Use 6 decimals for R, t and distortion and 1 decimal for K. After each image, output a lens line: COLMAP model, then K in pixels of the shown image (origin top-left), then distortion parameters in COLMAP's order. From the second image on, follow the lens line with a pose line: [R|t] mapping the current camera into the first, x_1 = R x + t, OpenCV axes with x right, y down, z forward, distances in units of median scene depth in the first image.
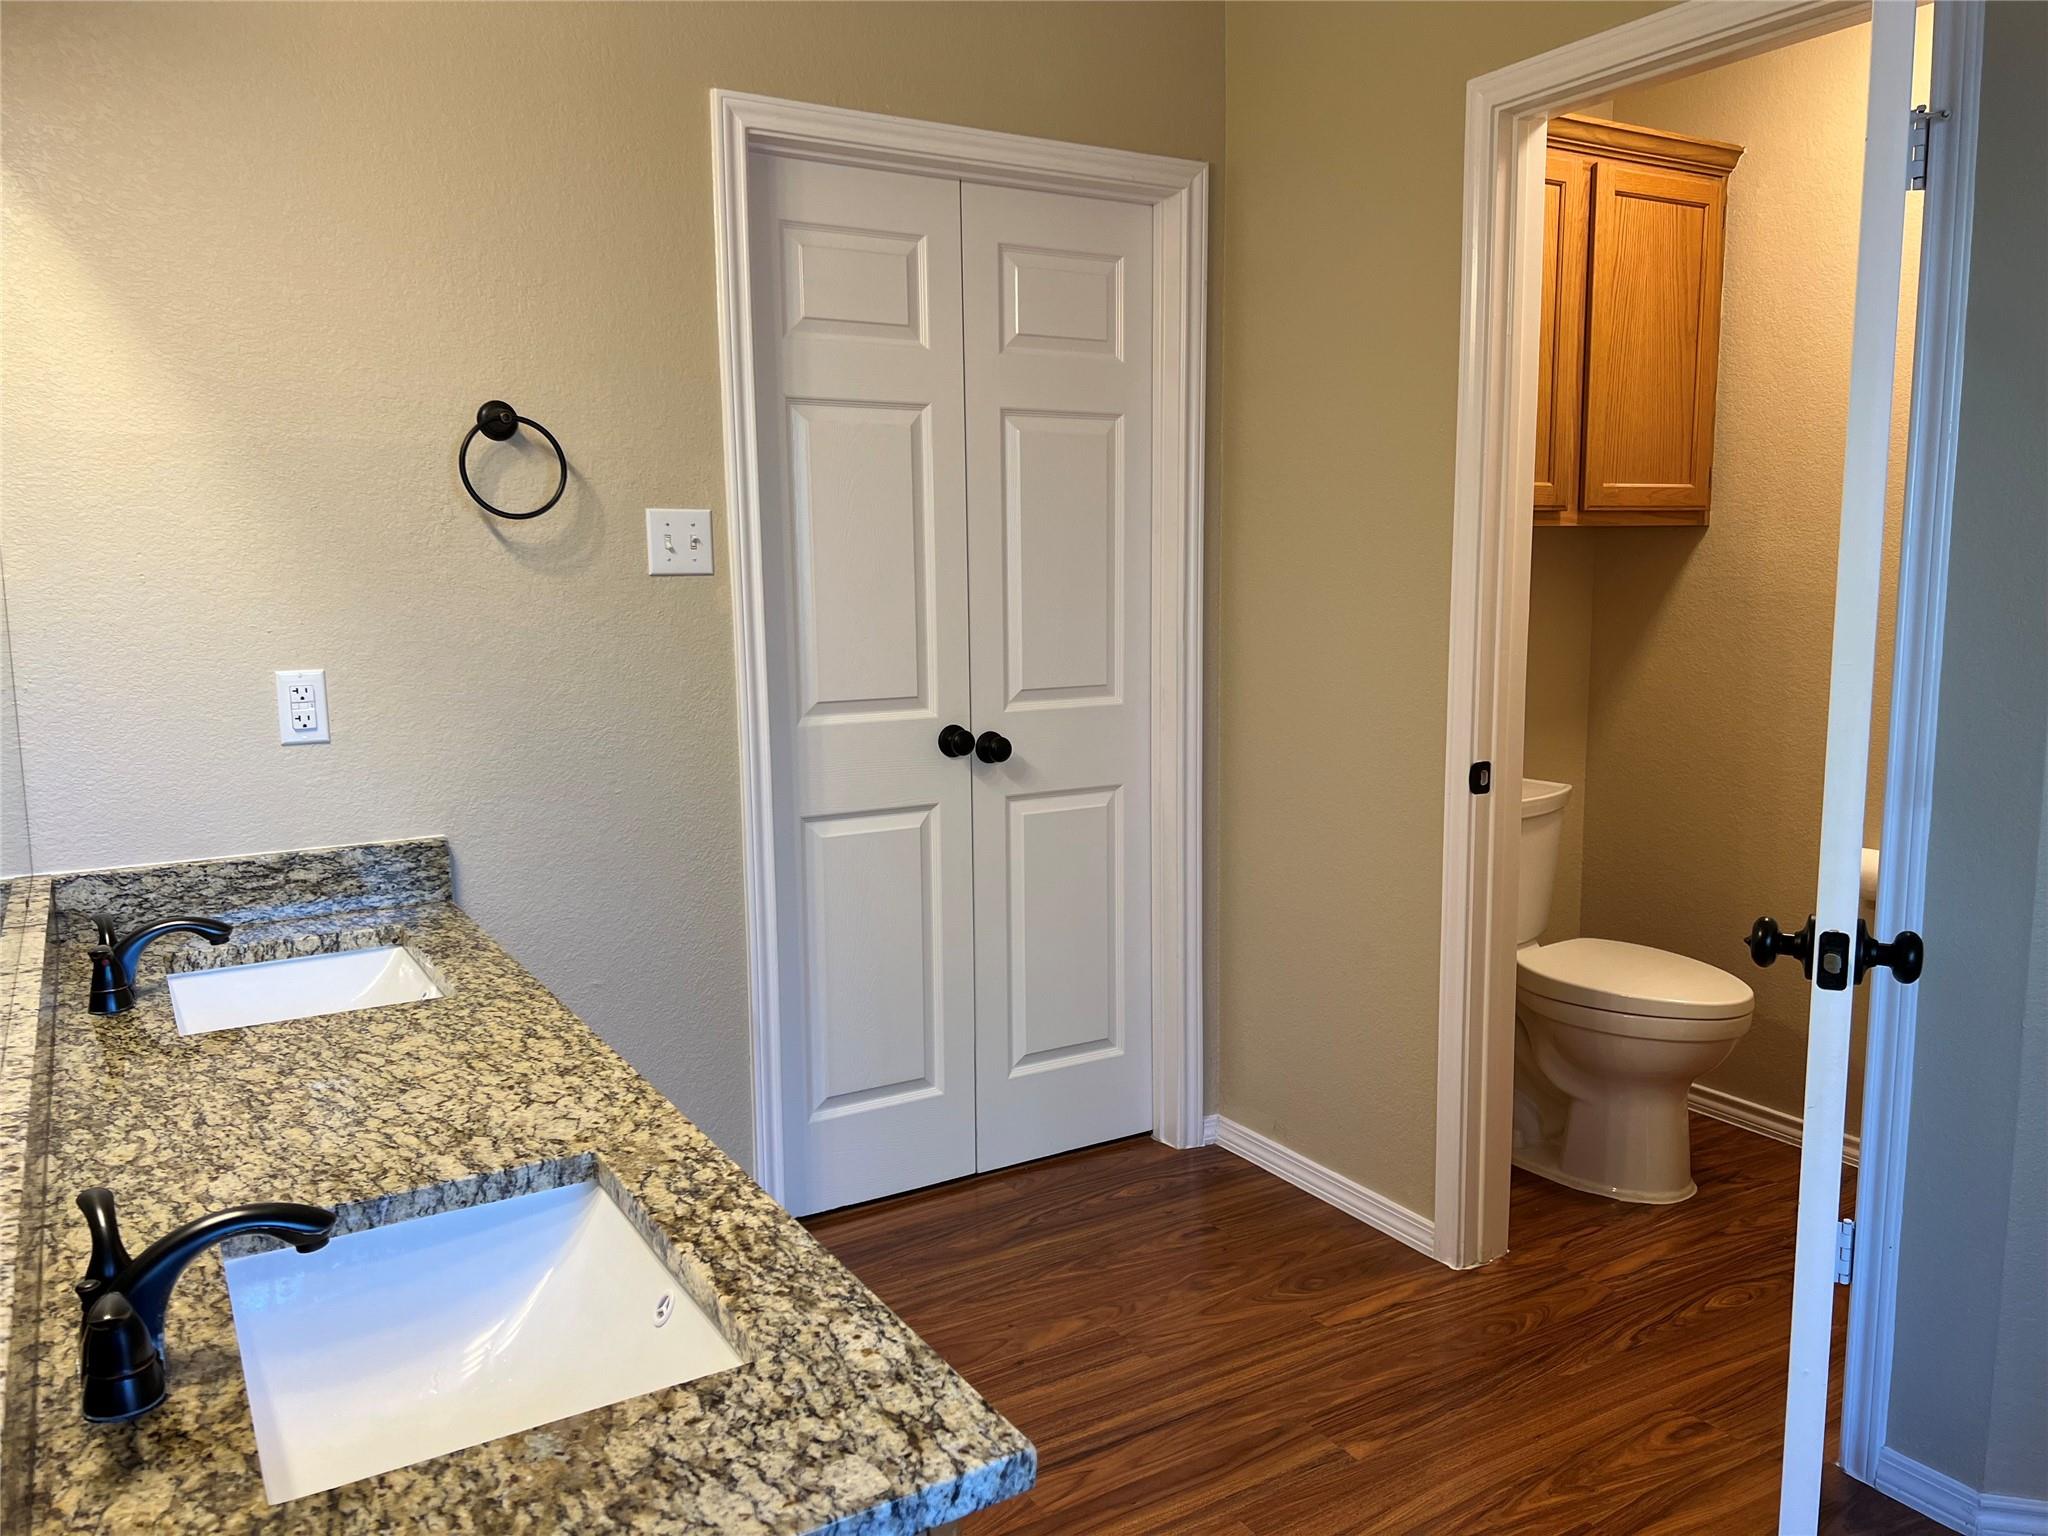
lens RADIAL K [[1534.8, 0, 1024.0], [0, 1534.8, 768.0], [0, 0, 1]] dist [0.112831, -0.173155]
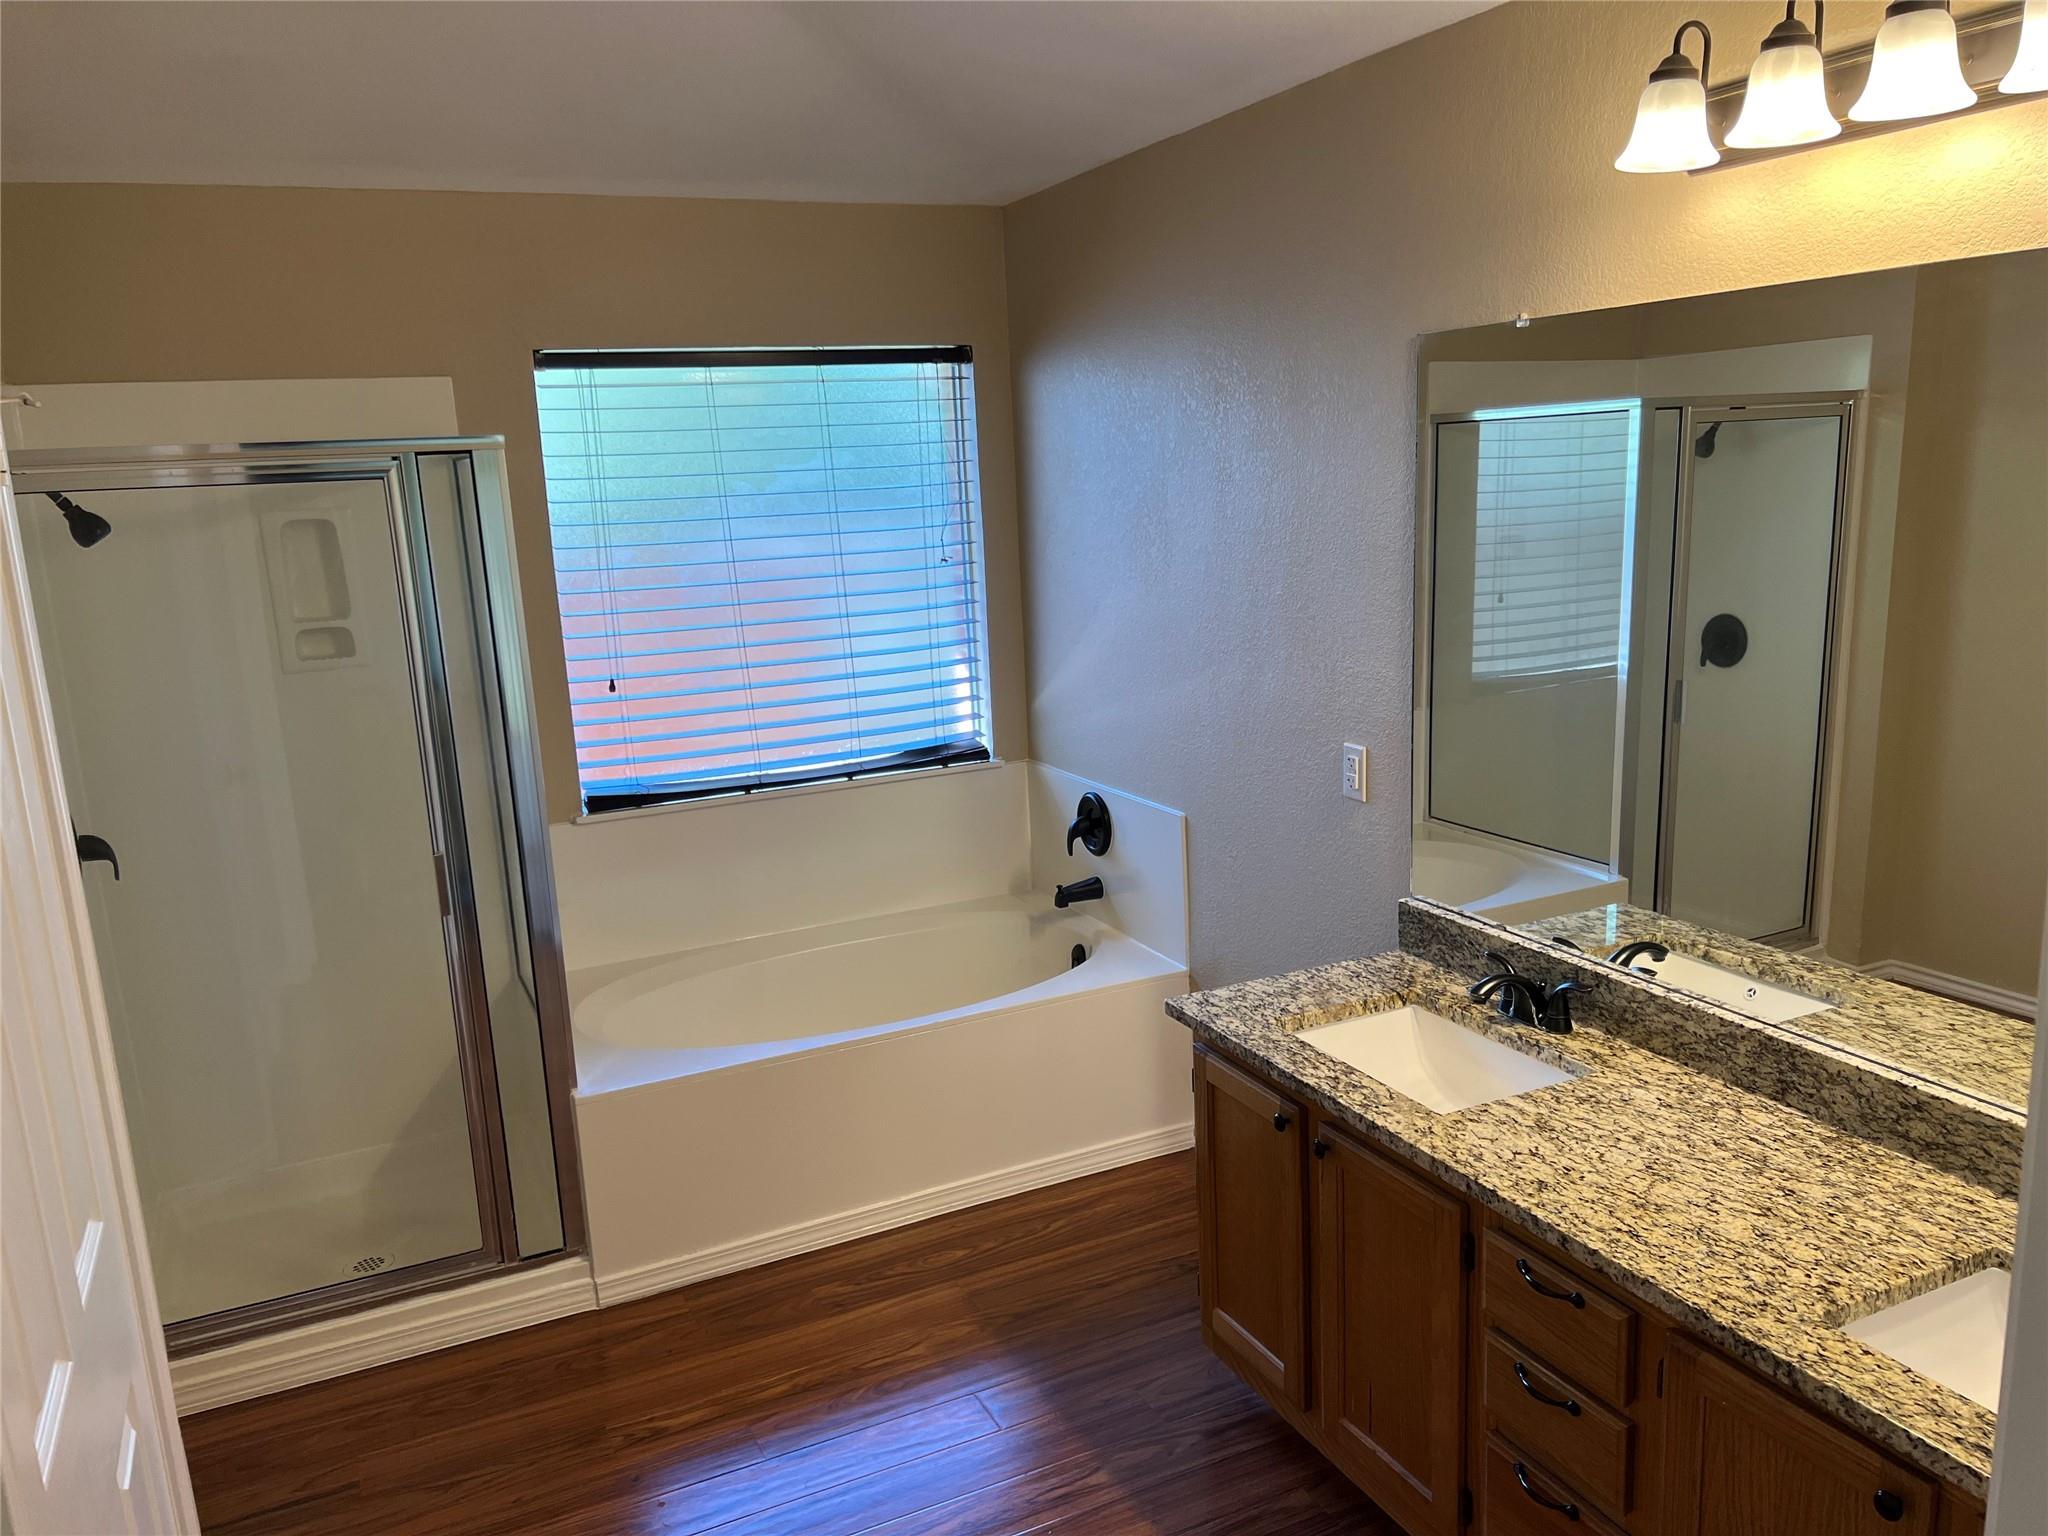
lens RADIAL K [[1534.8, 0, 1024.0], [0, 1534.8, 768.0], [0, 0, 1]] dist [0.112831, -0.173155]
pose [[-0.994410, 0.034364, 0.099838, -0.022242], [0.065935, 0.940633, 0.332959, -0.615288], [-0.082469, 0.337680, -0.937641, 2.305862]]
